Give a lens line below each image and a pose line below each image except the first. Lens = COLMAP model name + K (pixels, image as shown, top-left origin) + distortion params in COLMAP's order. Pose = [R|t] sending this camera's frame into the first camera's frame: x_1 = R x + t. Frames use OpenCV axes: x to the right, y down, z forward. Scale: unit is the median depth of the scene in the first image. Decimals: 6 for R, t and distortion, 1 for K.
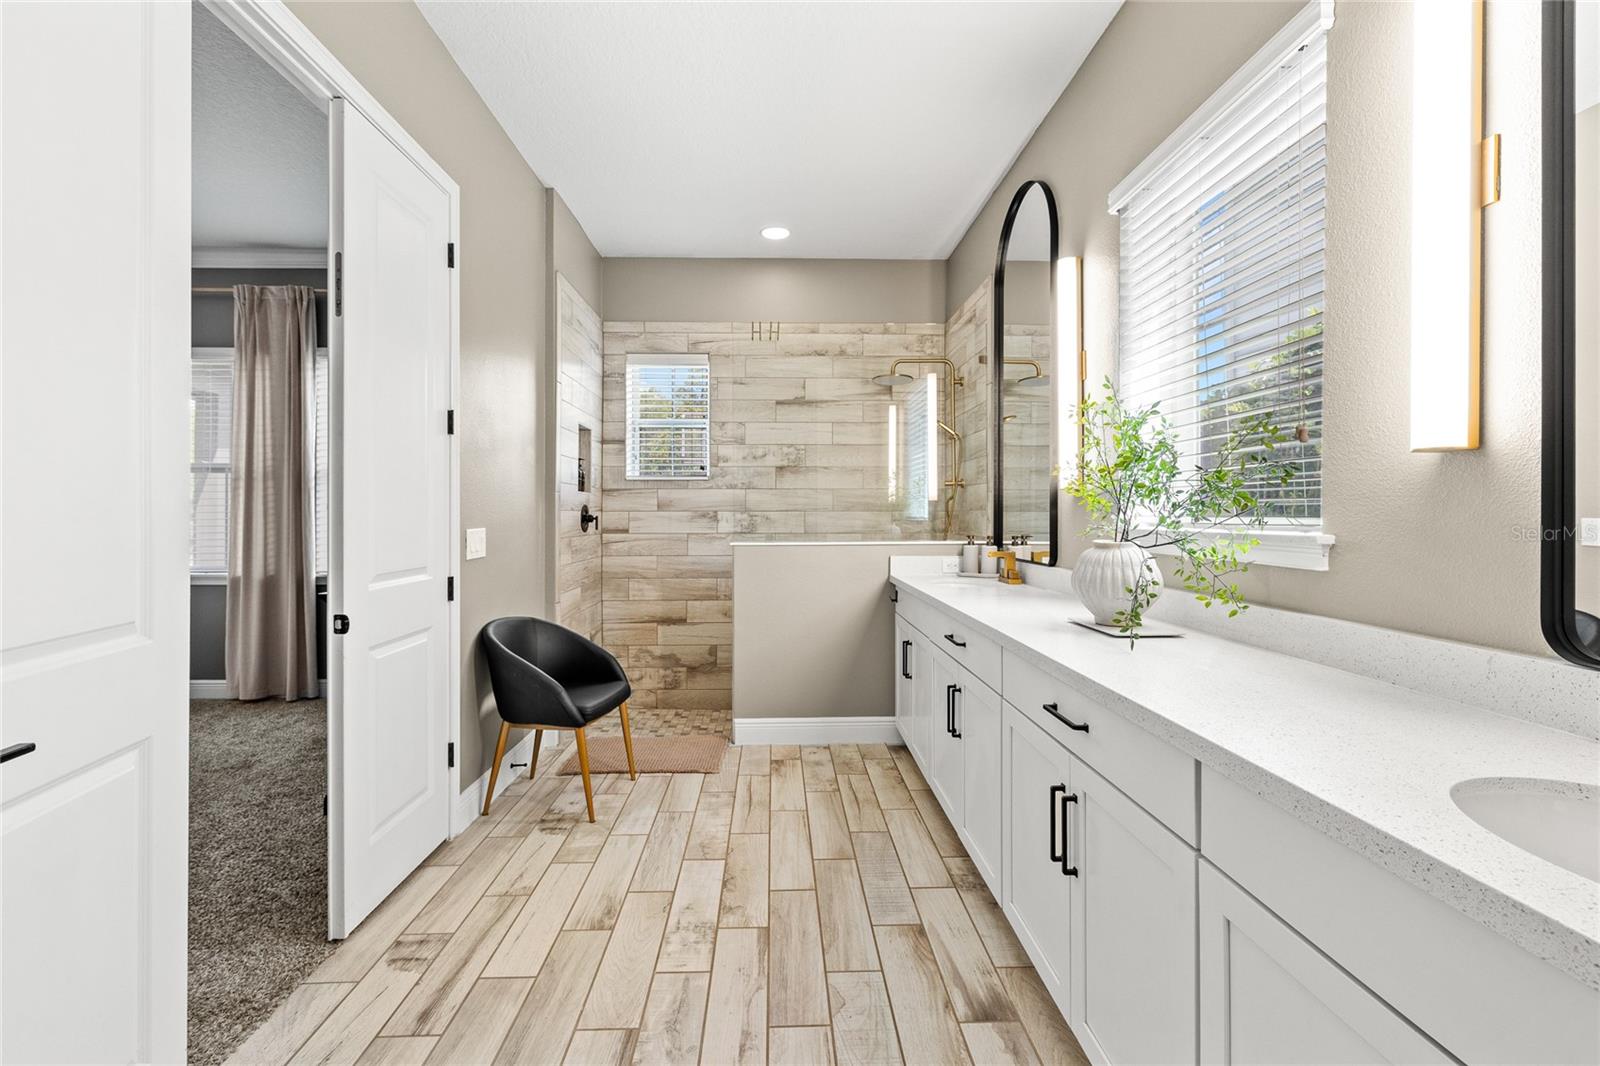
lens RADIAL K [[687.8, 0, 786.2], [0, 687.8, 503.5], [0, 0, 1]] dist [0.003034, 0.000557]
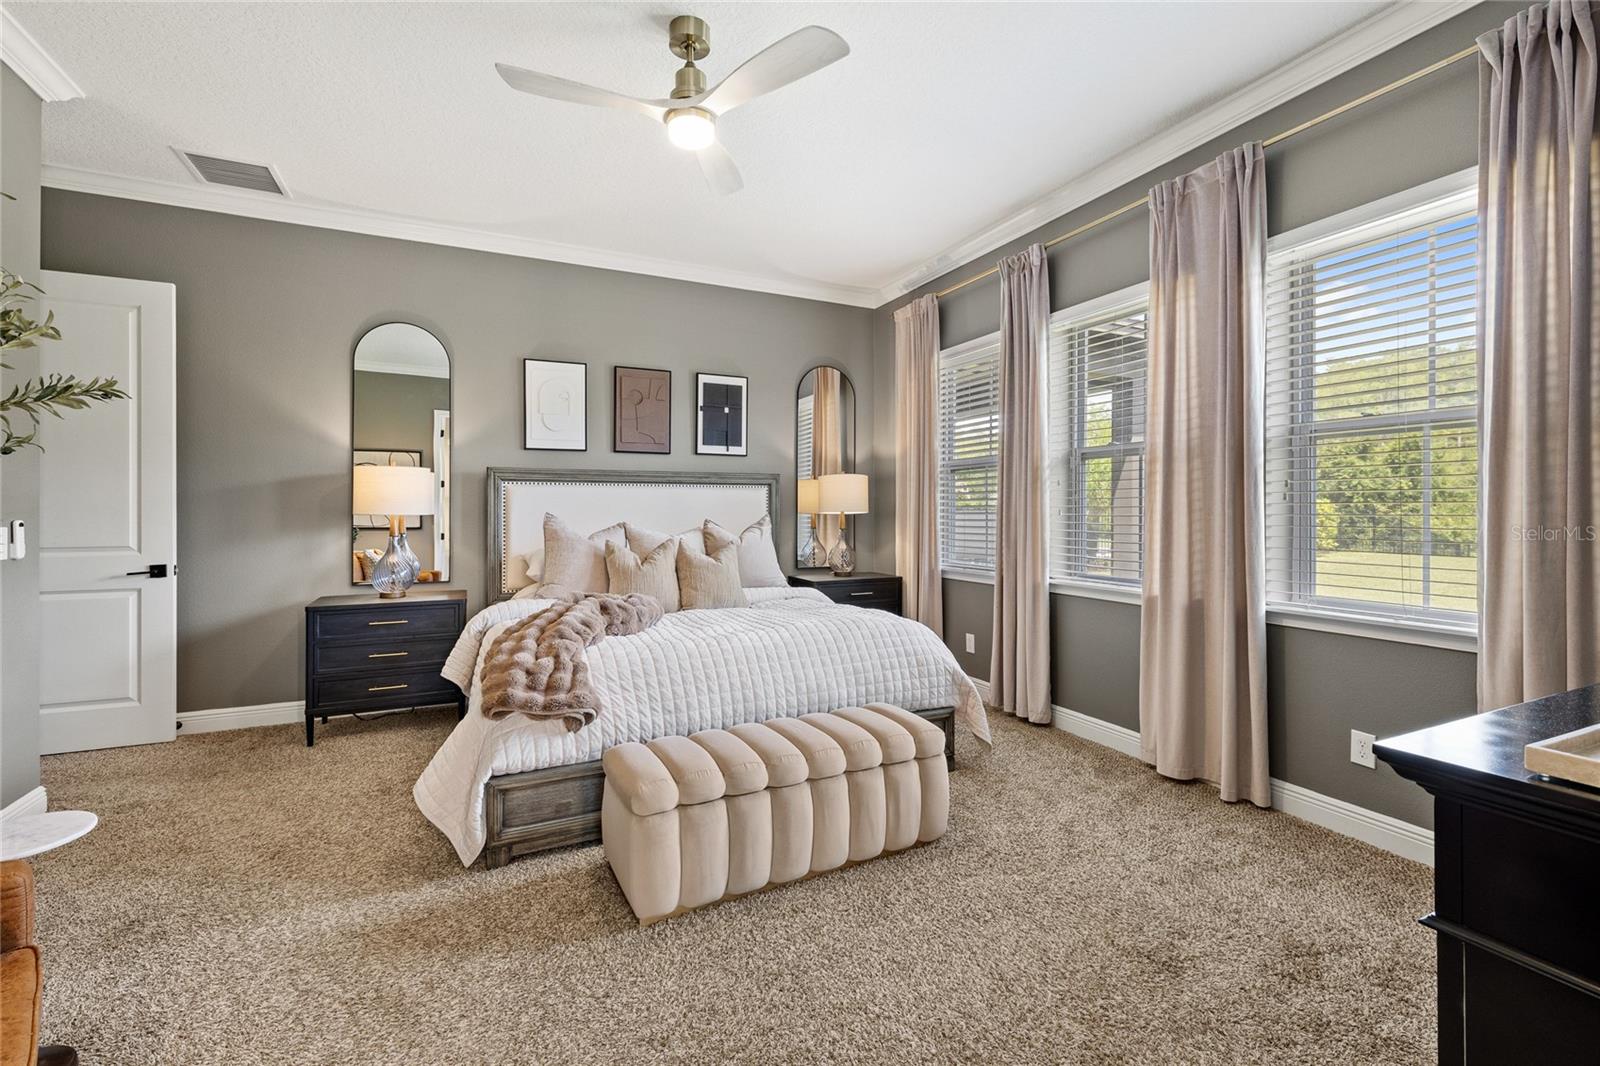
lens RADIAL K [[679.3, 0, 795.9], [0, 679.3, 528.4], [0, 0, 1]] dist [-0.000339, 0.000000]
pose [[0.406117, 0.019892, -0.913605, -0.298025], [0.017000, 0.999426, 0.029317, 0.008030], [0.913663, -0.027438, 0.405545, 0.368696]]
